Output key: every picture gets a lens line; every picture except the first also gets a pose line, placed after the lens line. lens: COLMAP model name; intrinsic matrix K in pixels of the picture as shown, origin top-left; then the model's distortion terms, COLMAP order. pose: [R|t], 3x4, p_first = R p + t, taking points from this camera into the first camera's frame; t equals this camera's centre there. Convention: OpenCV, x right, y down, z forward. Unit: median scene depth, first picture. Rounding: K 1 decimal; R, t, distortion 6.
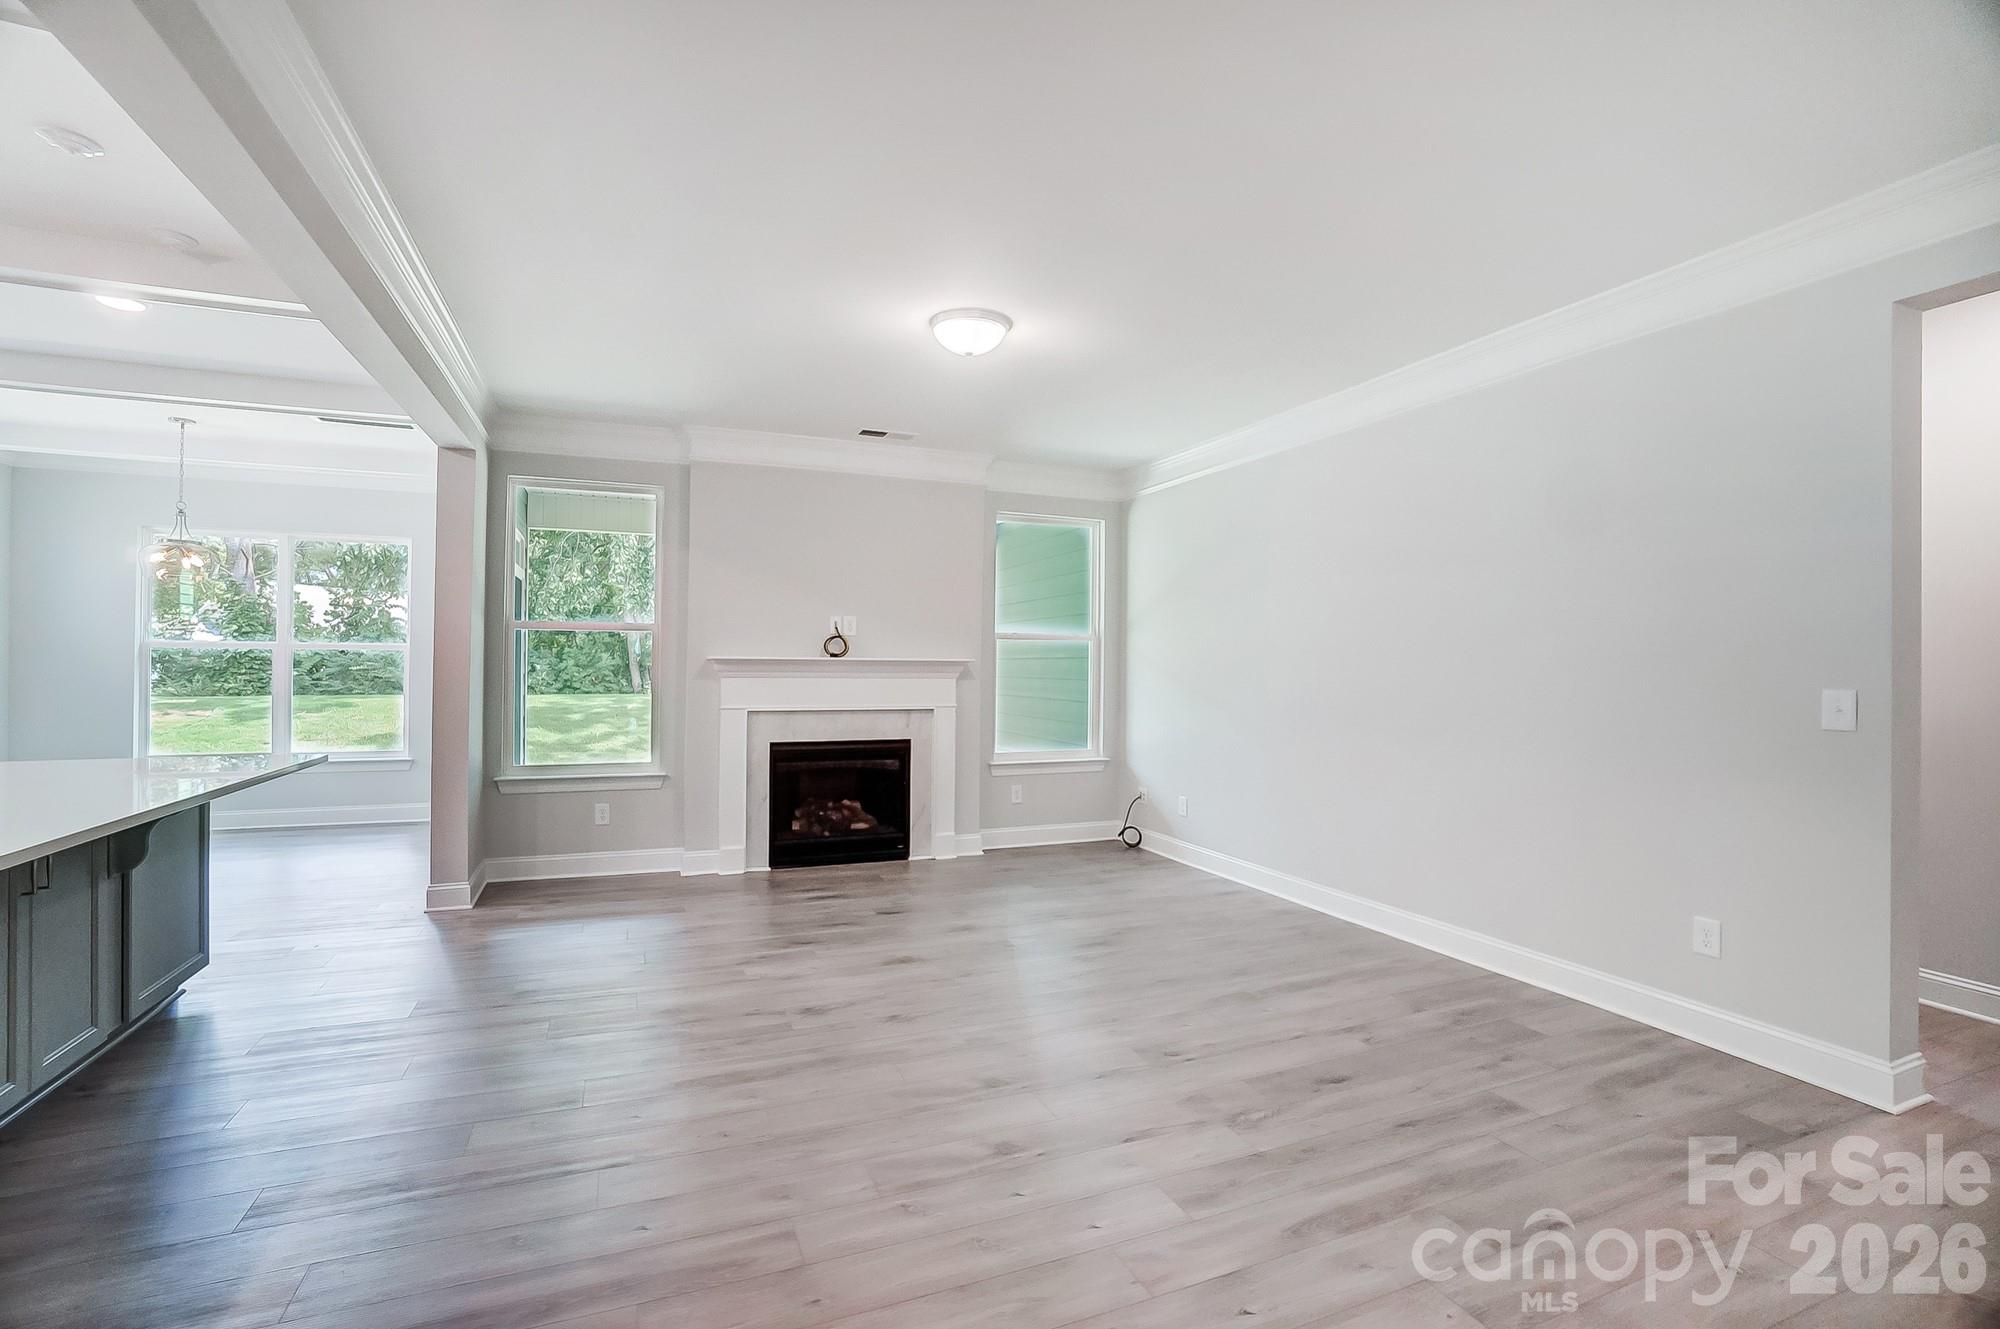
lens RADIAL K [[877.9, 0, 1000.0], [0, 877.9, 664.5], [0, 0, 1]] dist [-0.048352, 0.000028]
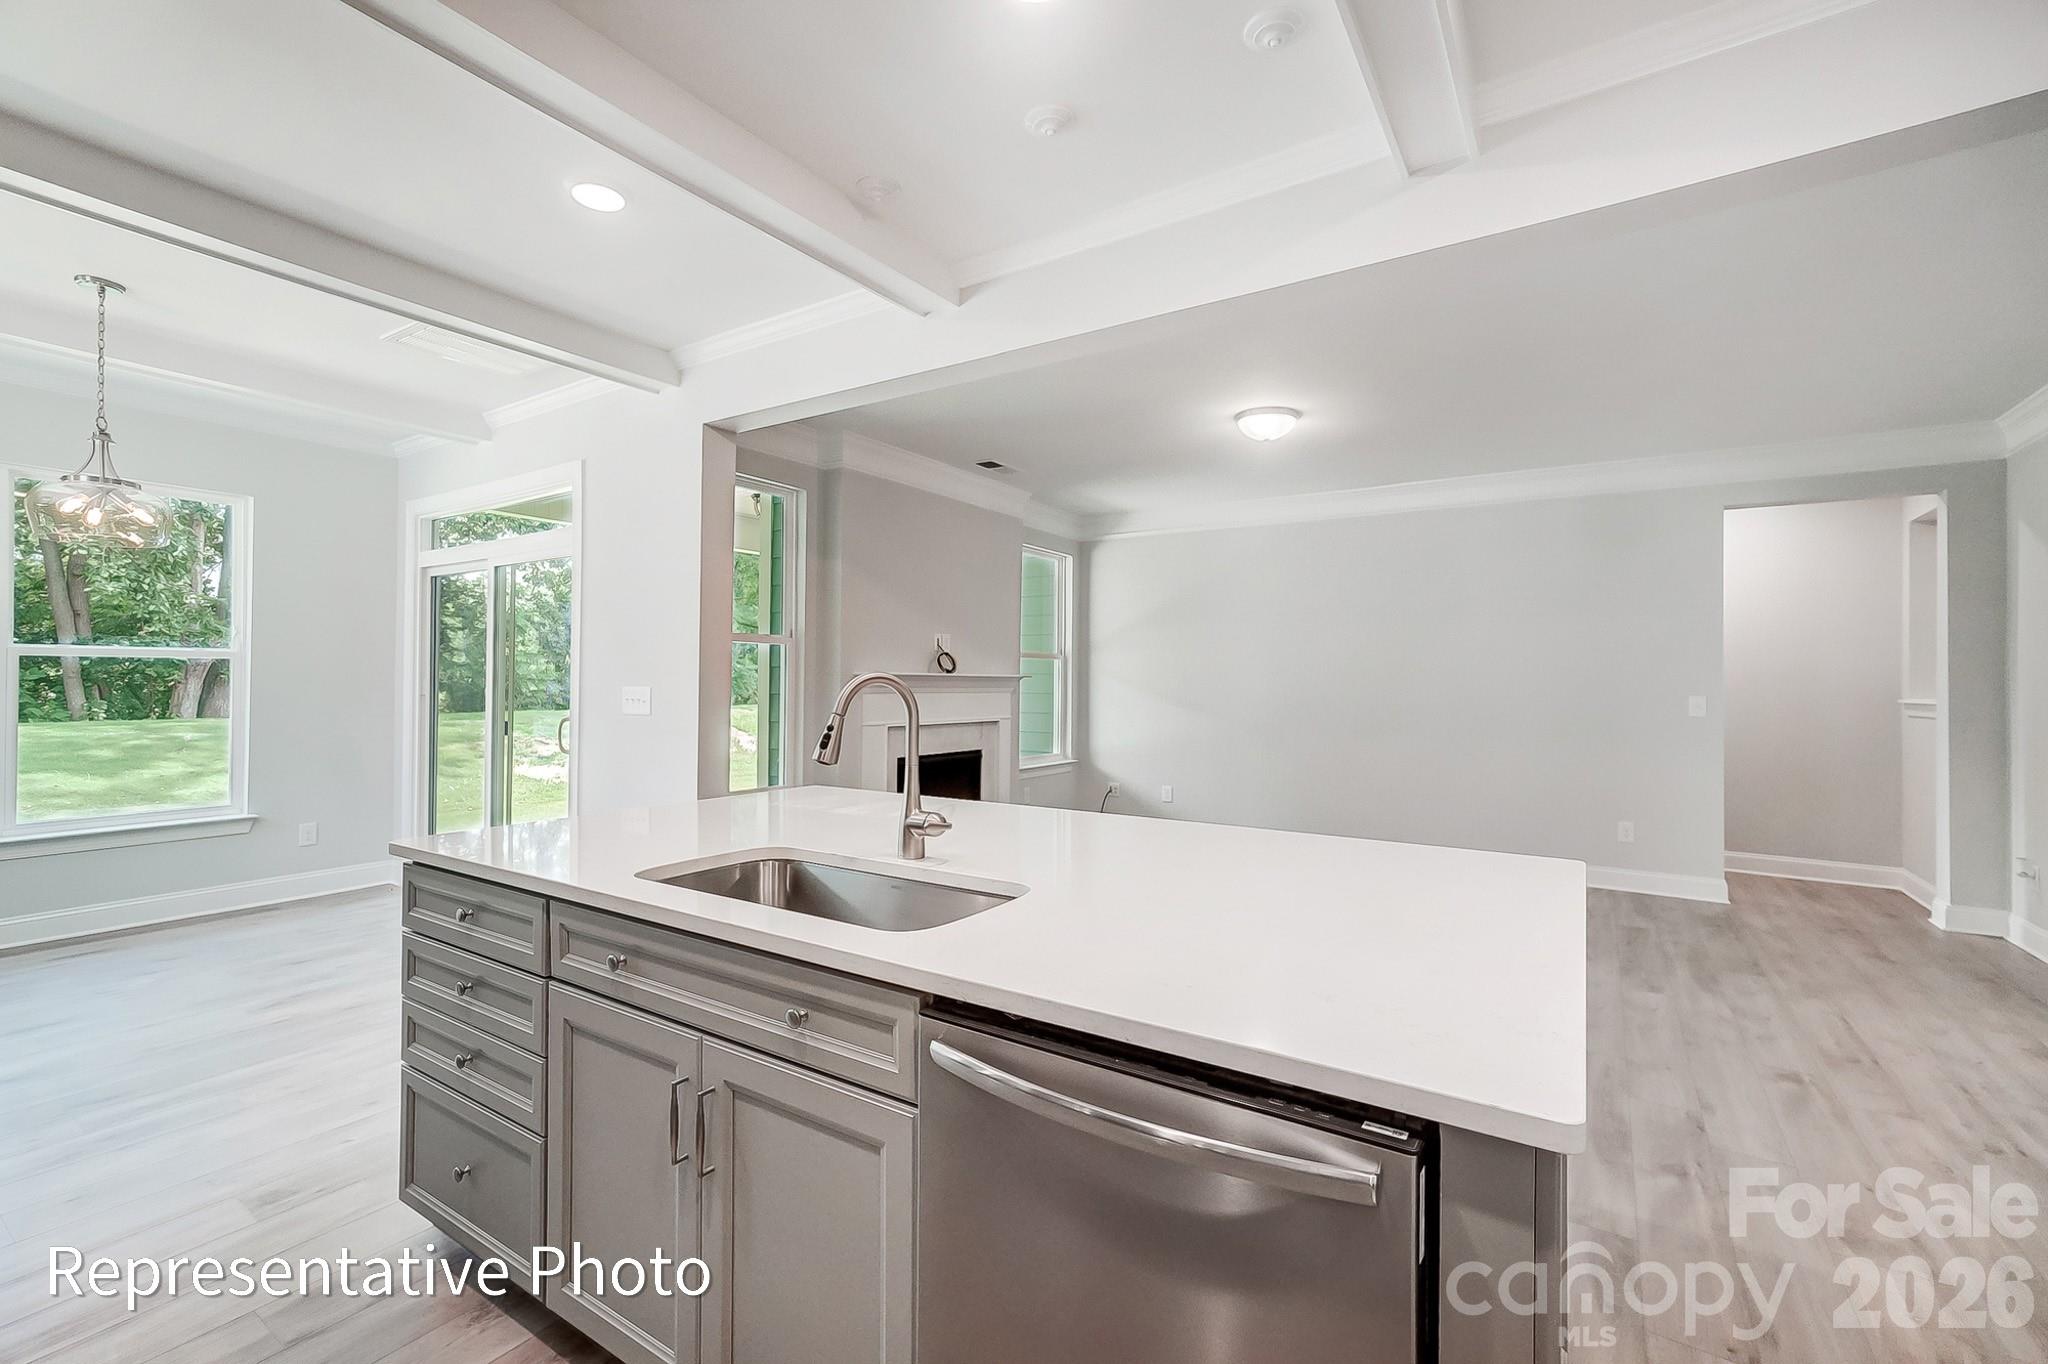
lens RADIAL K [[882.7, 0, 990.9], [0, 882.7, 673.2], [0, 0, 1]] dist [-0.031076, 0.024709]
pose [[0.838144, 0.004478, 0.545430, -0.623235], [-0.002306, 0.999986, -0.004668, -0.003084], [-0.545444, 0.002655, 0.838143, 0.079533]]
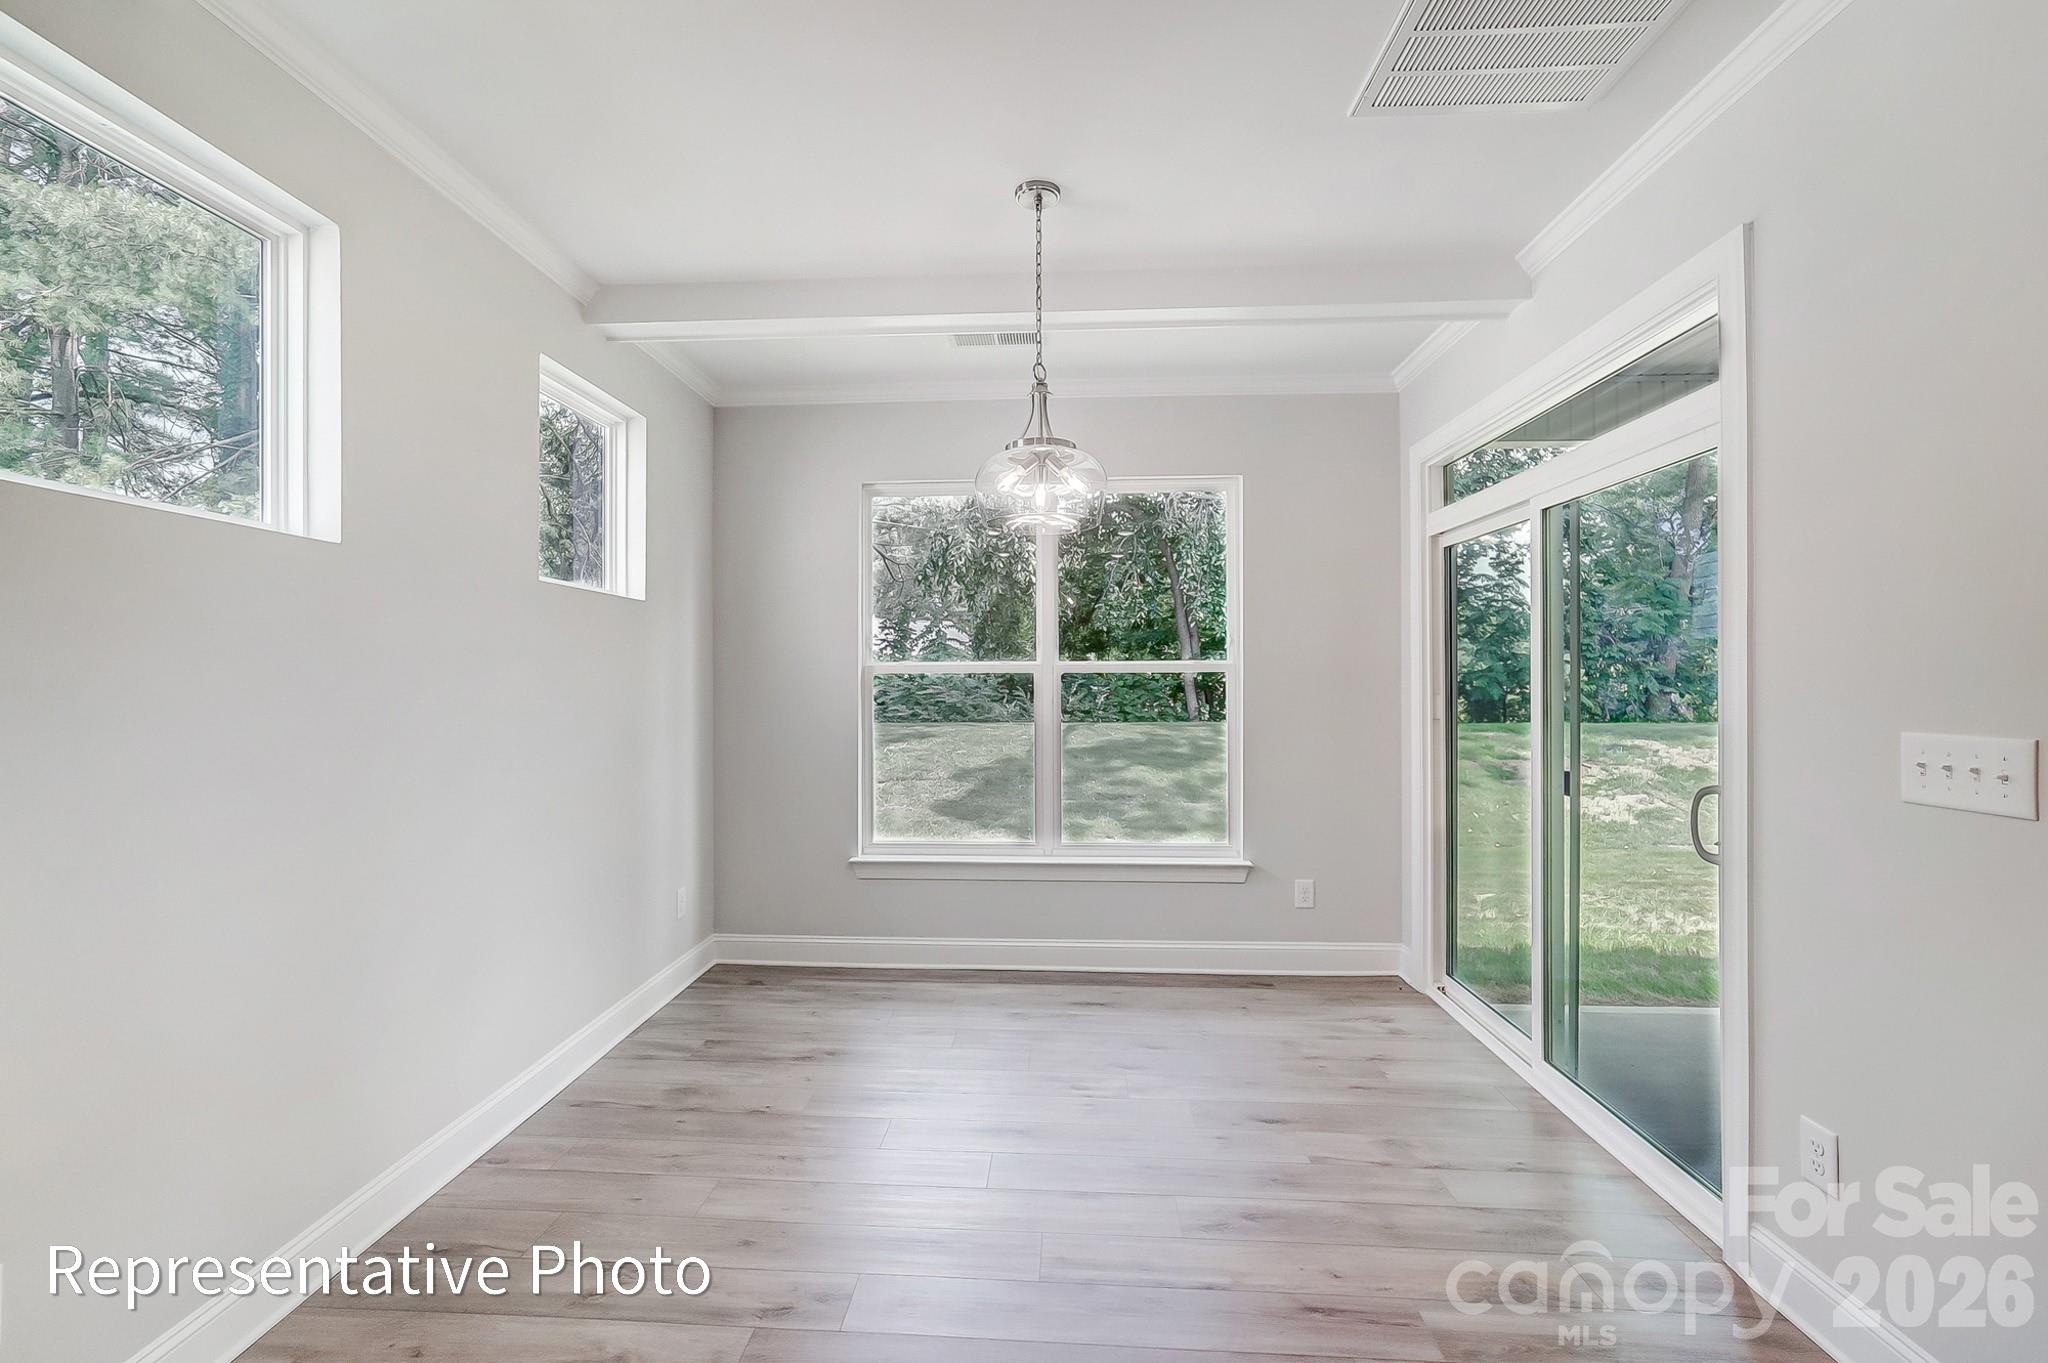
lens RADIAL K [[889.0, 0, 1017.0], [0, 889.0, 676.9], [0, 0, 1]] dist [-0.029596, 0.008951]
pose [[0.900921, -0.009527, -0.433879, -0.618100], [0.007011, 0.999948, -0.007400, -0.011111], [0.433927, 0.003625, 0.900941, 0.434685]]
